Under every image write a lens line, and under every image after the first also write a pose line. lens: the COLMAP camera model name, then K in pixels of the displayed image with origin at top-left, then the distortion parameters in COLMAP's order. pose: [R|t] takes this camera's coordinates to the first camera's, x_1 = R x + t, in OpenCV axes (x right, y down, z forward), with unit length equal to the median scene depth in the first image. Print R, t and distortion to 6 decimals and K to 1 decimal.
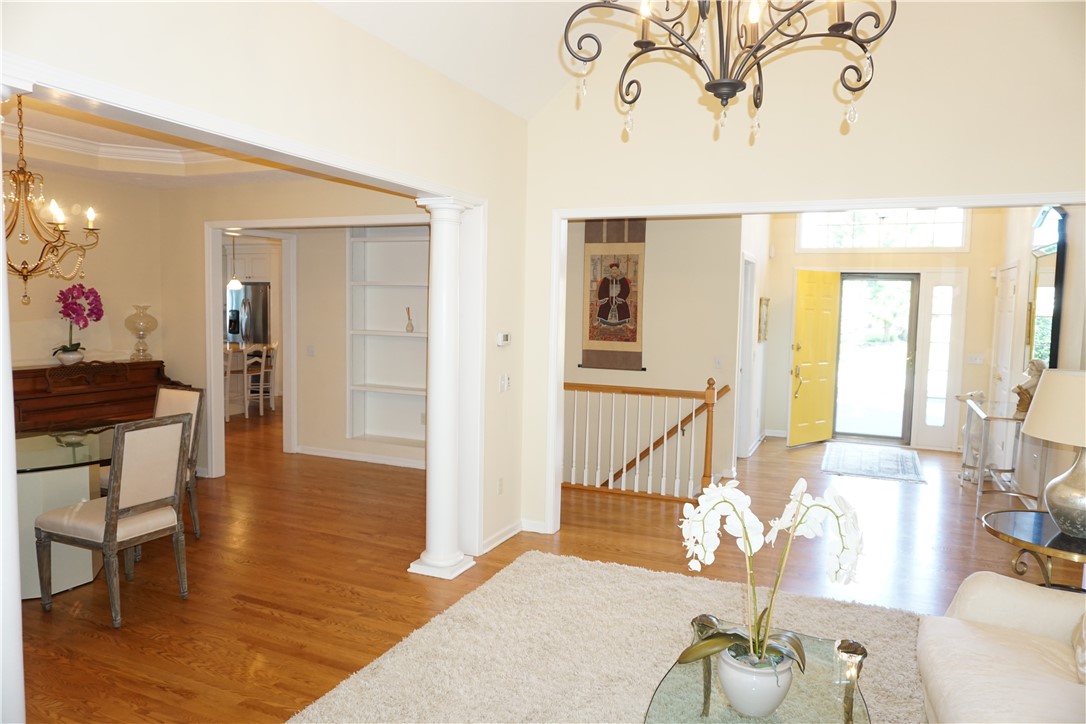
lens RADIAL K [[728.4, 0, 540.9], [0, 728.4, 363.0], [0, 0, 1]] dist [-0.033866, 0.001143]
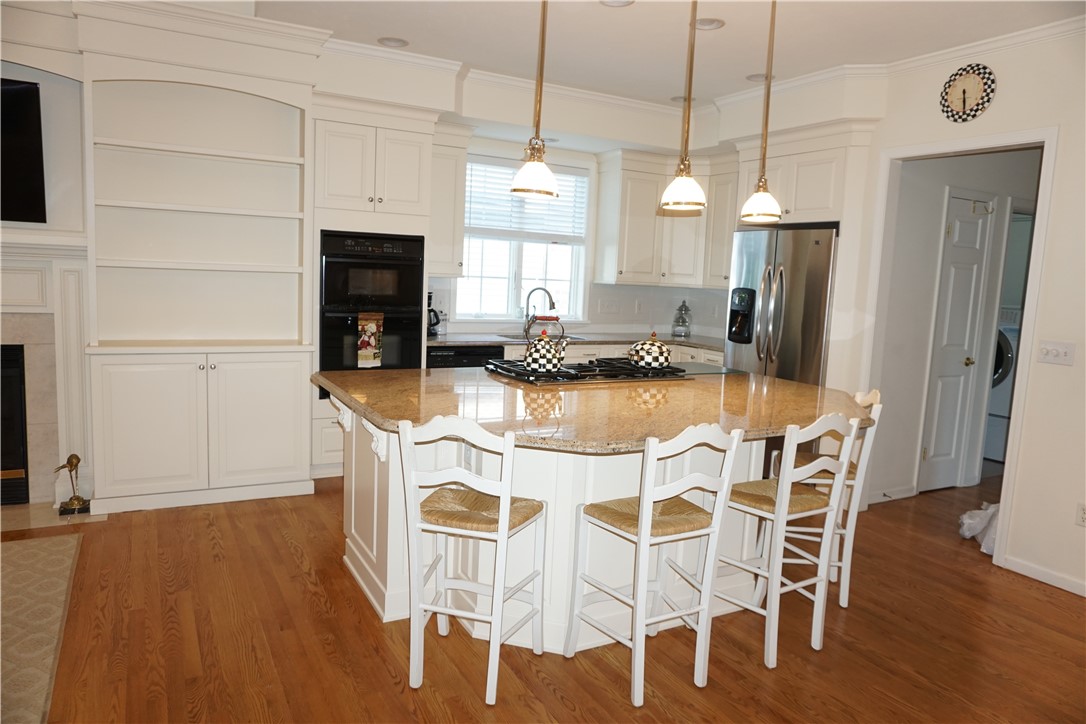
lens RADIAL K [[728.4, 0, 543.2], [0, 728.4, 361.8], [0, 0, 1]] dist [-0.033866, 0.001143]
pose [[0.795288, 0.092130, -0.599190, -0.254487], [-0.077816, 0.995722, 0.049817, -0.041661], [0.601217, 0.007008, 0.799055, 0.579834]]
